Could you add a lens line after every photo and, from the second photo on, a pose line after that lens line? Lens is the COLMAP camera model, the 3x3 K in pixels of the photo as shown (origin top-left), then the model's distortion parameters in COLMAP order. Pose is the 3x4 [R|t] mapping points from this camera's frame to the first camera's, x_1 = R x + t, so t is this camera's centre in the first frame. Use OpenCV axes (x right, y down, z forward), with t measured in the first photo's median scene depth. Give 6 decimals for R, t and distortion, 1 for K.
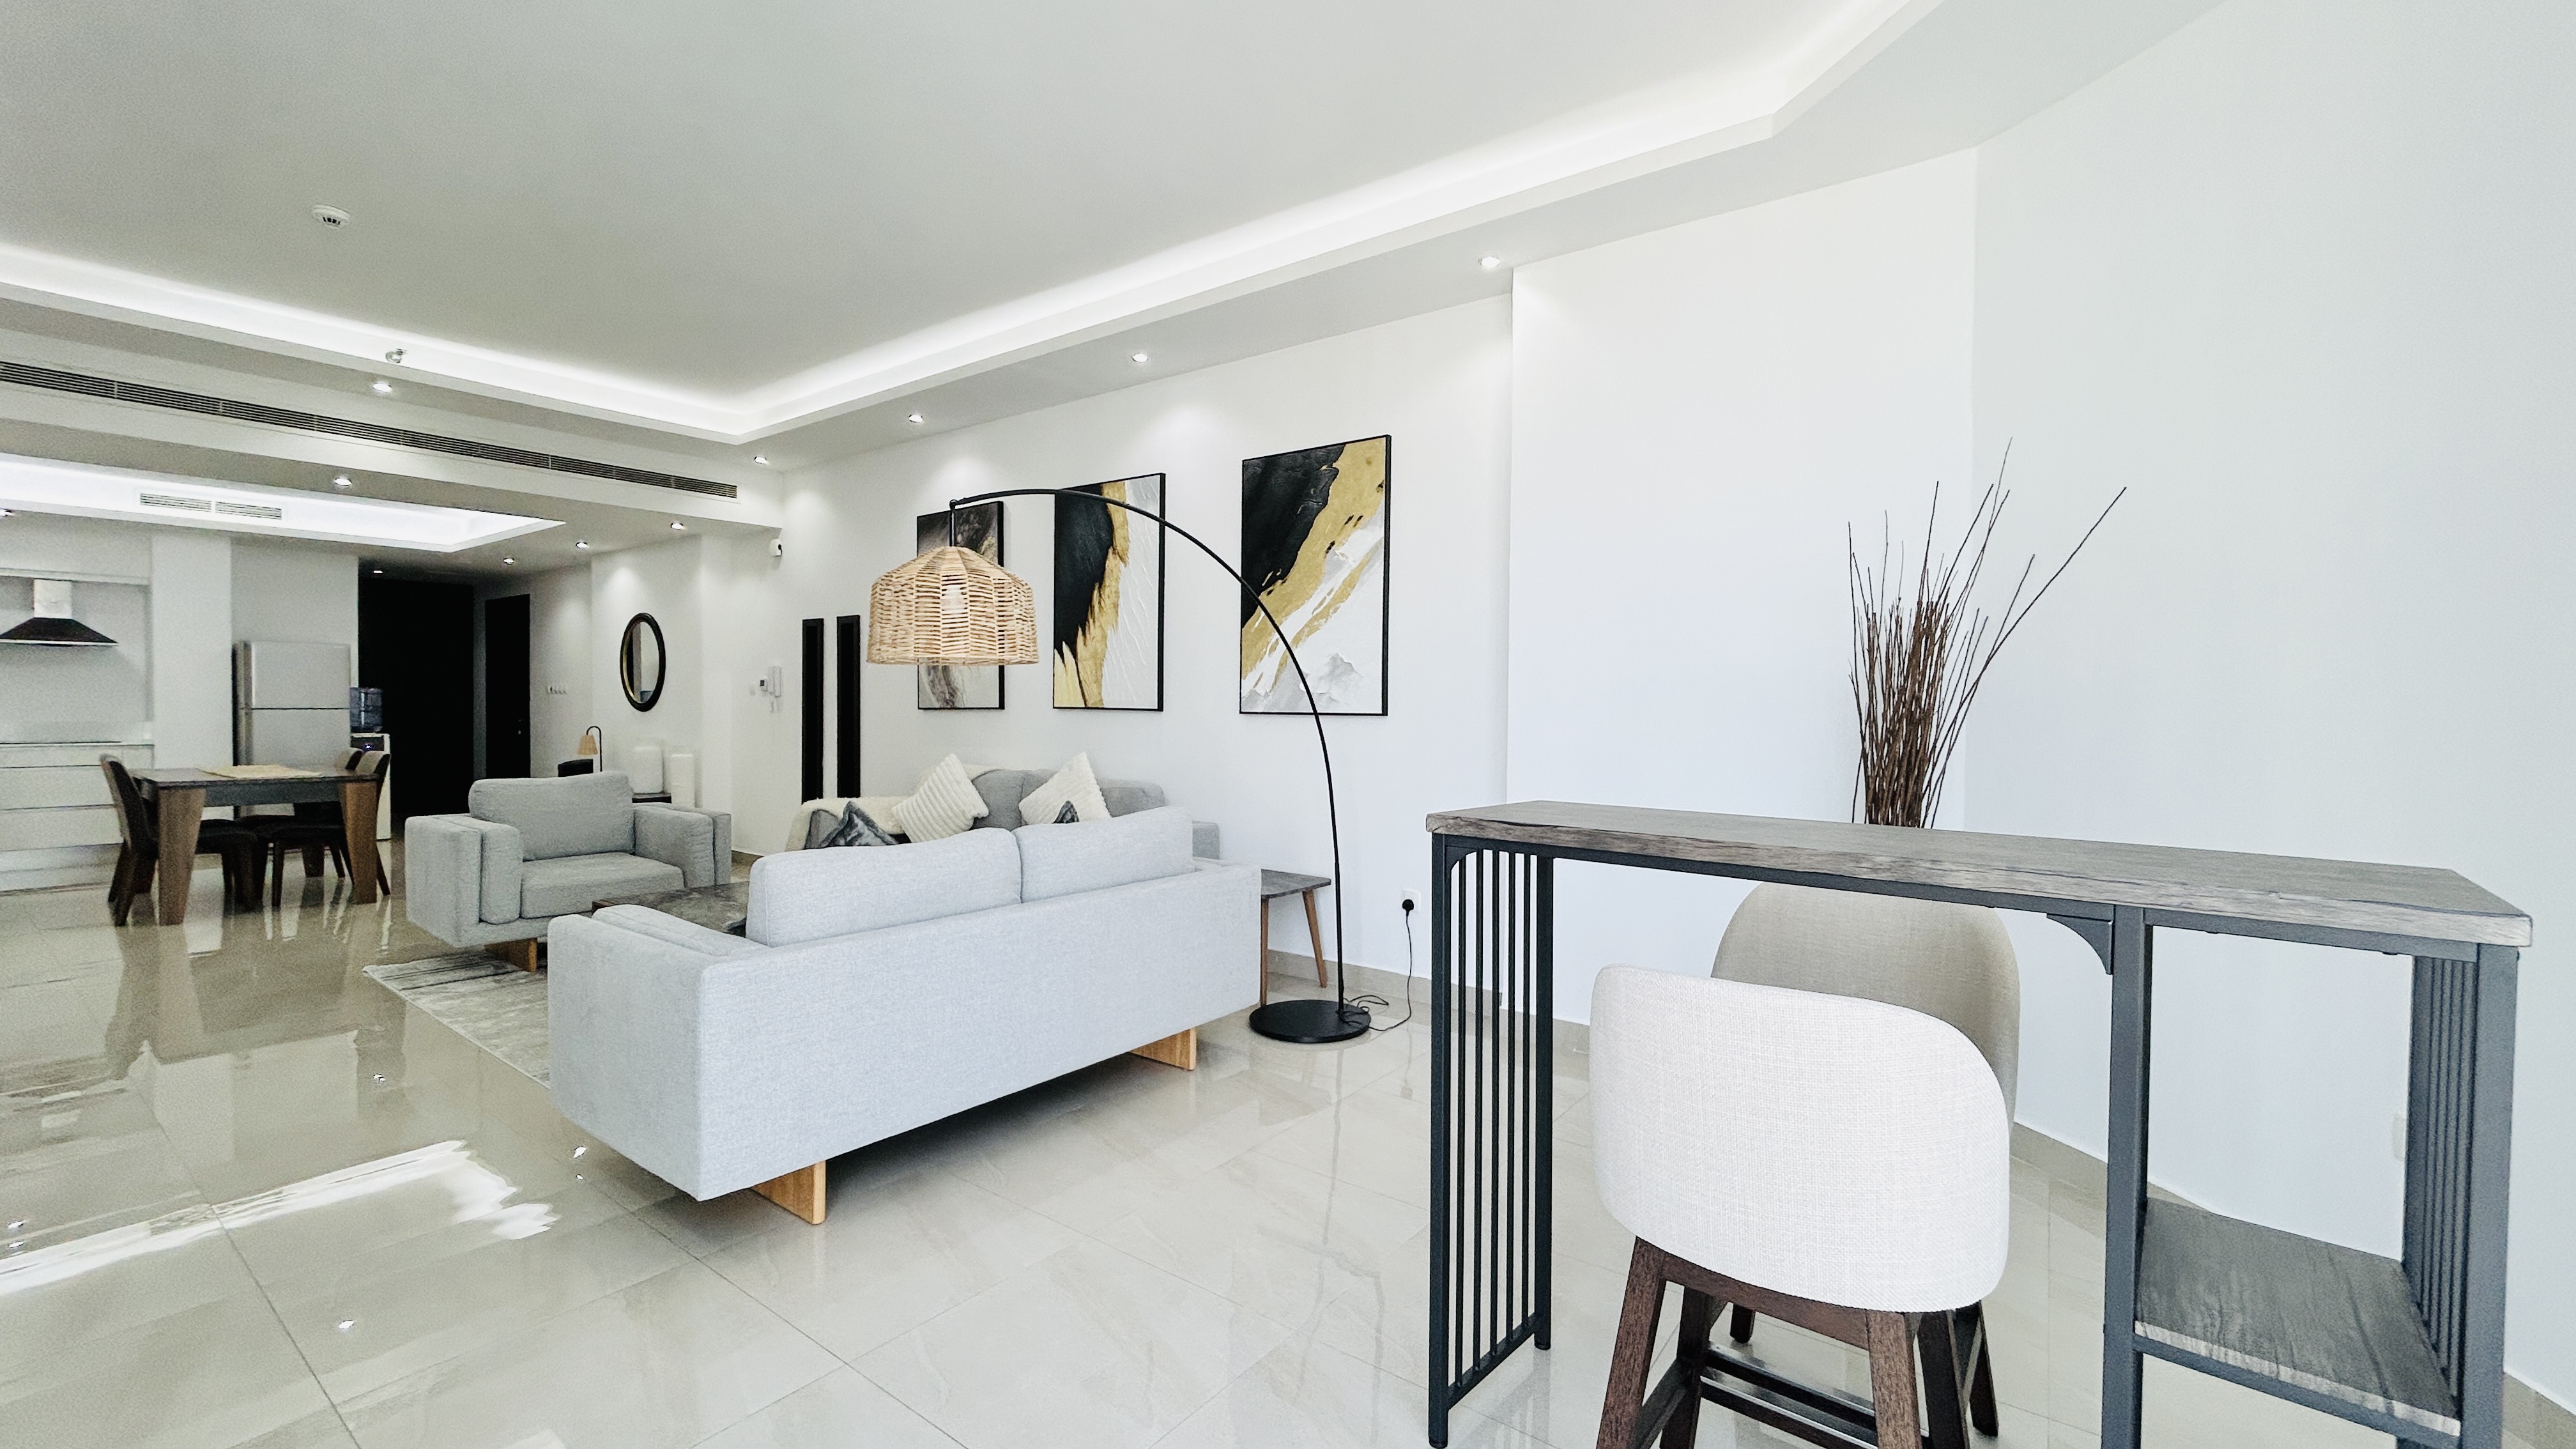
lens RADIAL K [[1040.1, 0, 1288.0], [0, 1040.1, 724.5], [0, 0, 1]] dist [0.000149, -0.000038]
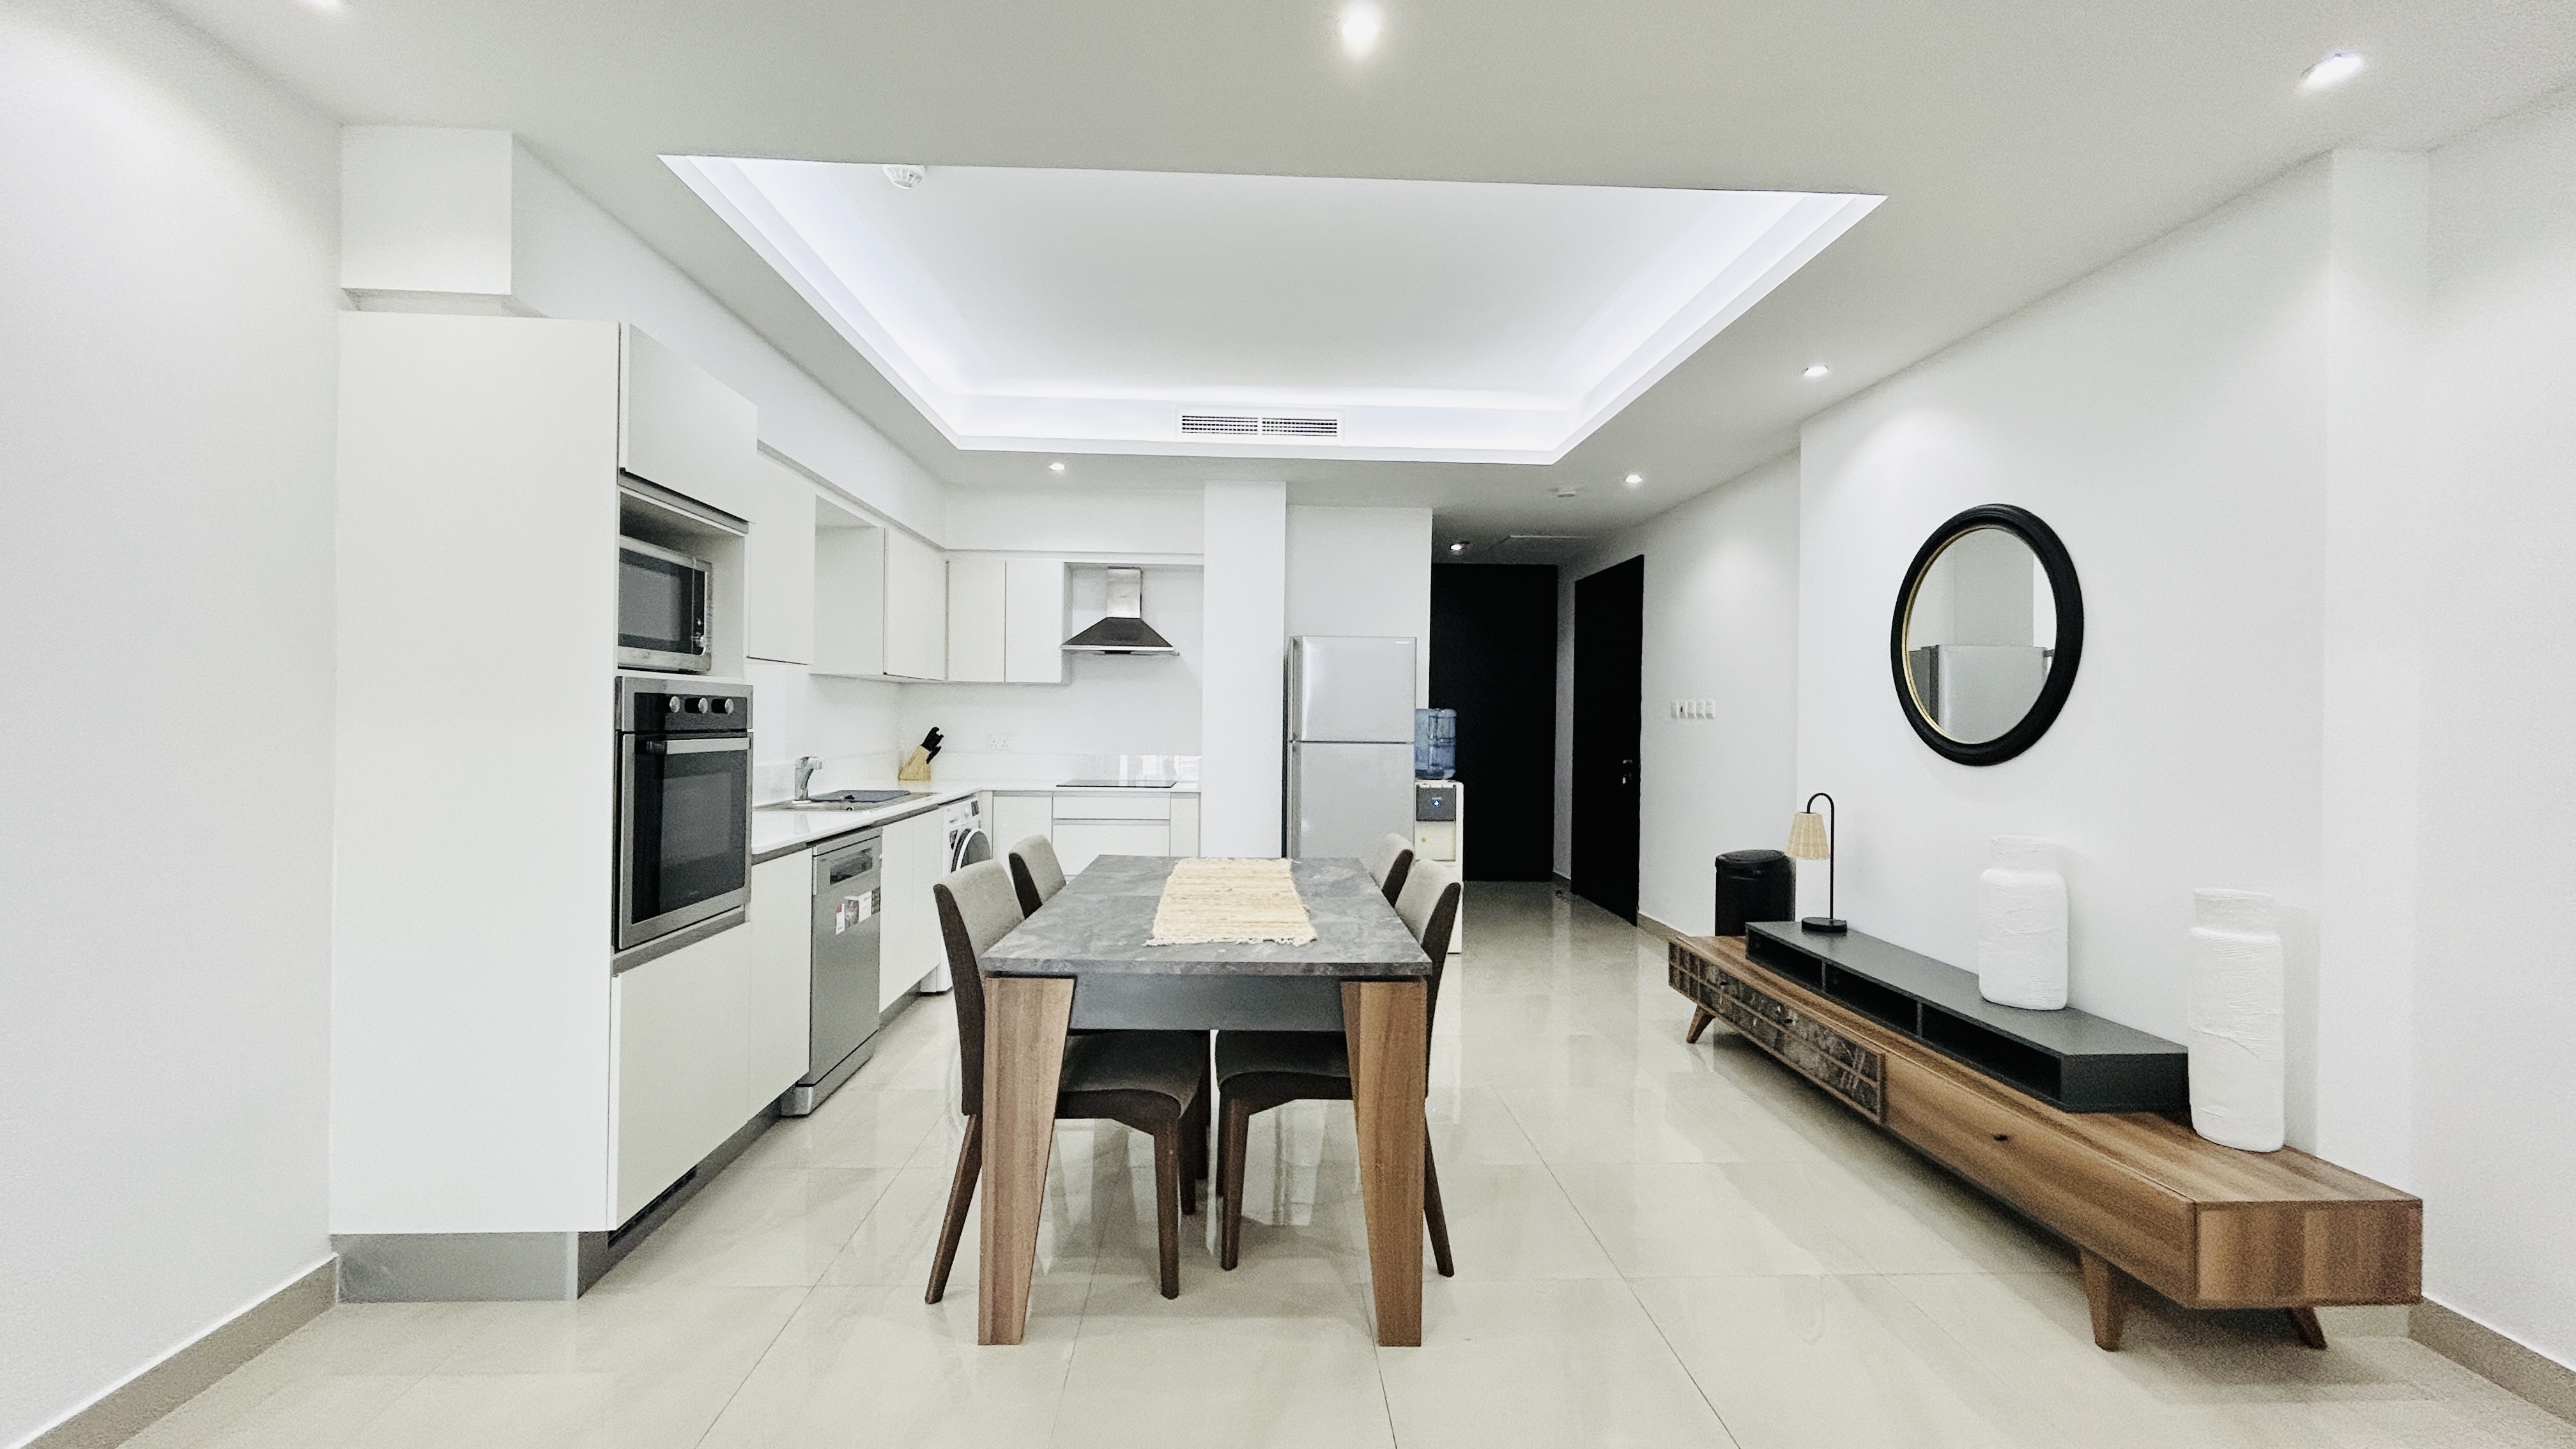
lens RADIAL K [[1040.1, 0, 1288.0], [0, 1040.1, 724.5], [0, 0, 1]] dist [0.000149, -0.000038]
pose [[0.637468, 0.006305, -0.770451, -0.502635], [-0.023453, 0.999662, -0.011224, -0.017997], [0.770120, 0.025225, 0.637401, 0.581422]]
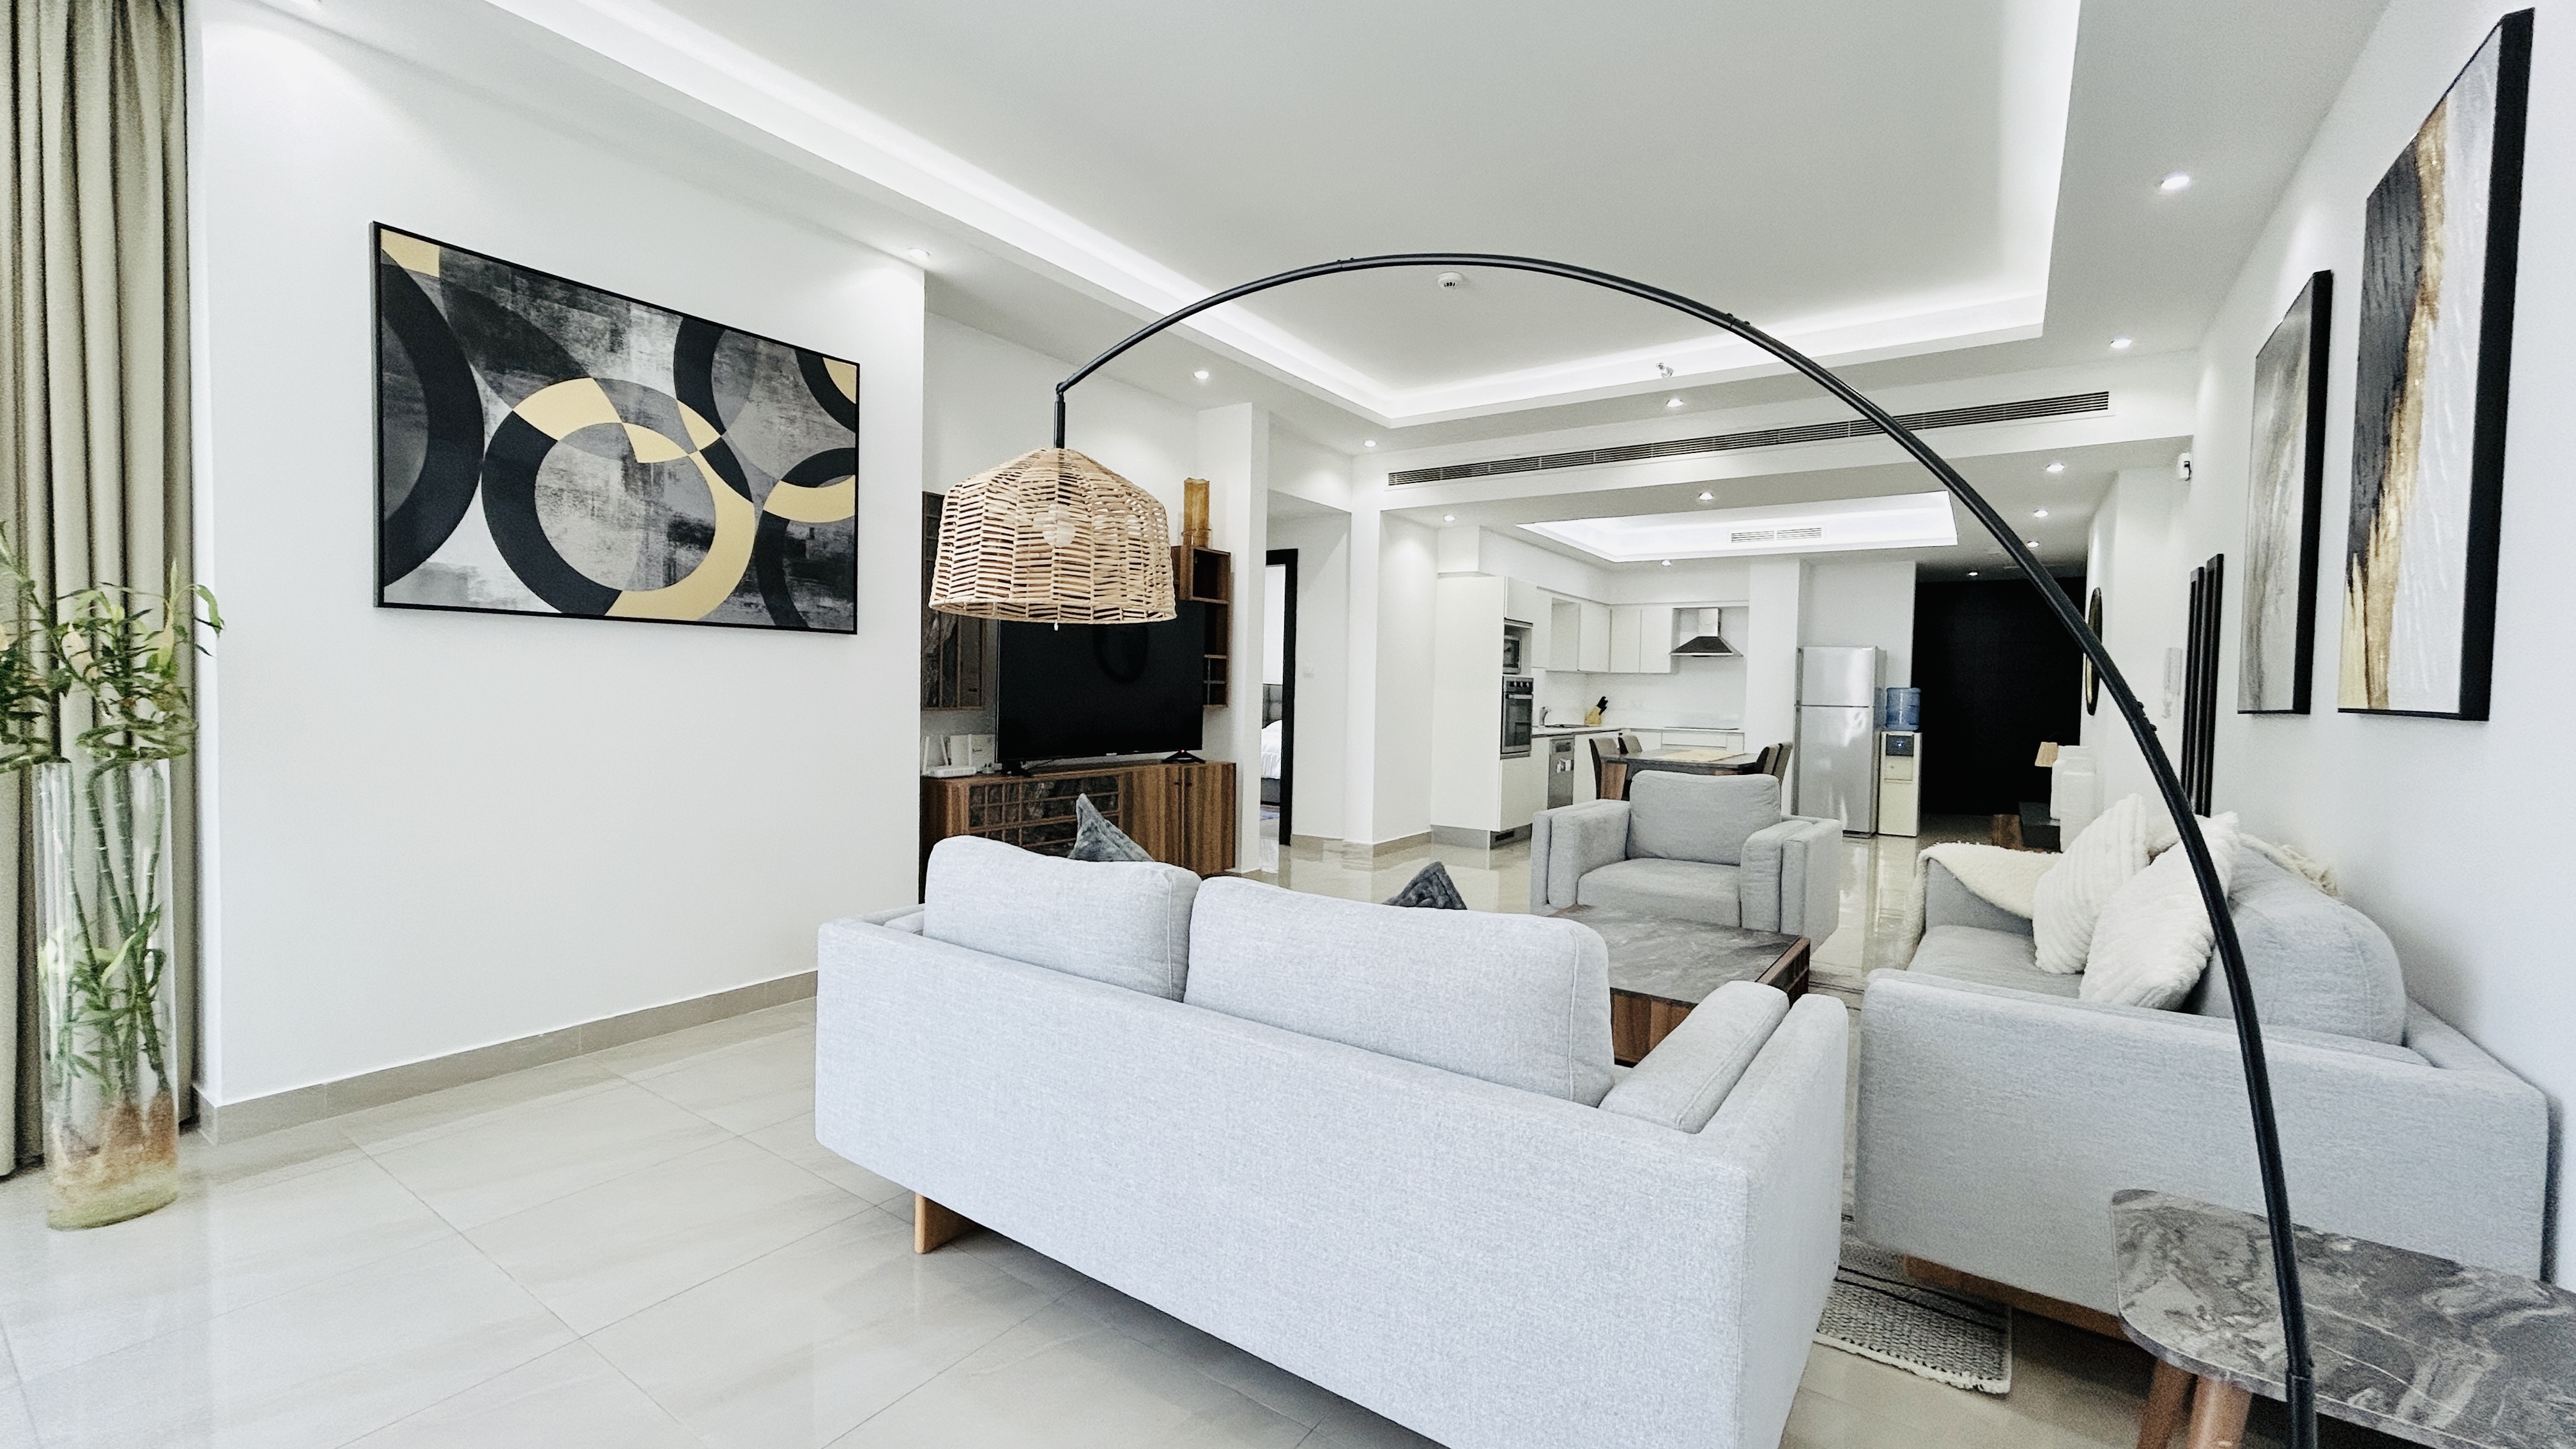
lens RADIAL K [[1040.1, 0, 1288.0], [0, 1040.1, 724.5], [0, 0, 1]] dist [0.000149, -0.000038]
pose [[0.045106, 0.030140, -0.998527, 0.128273], [-0.039858, 0.998803, 0.028347, -0.004052], [0.998187, 0.038520, 0.046254, 0.377718]]
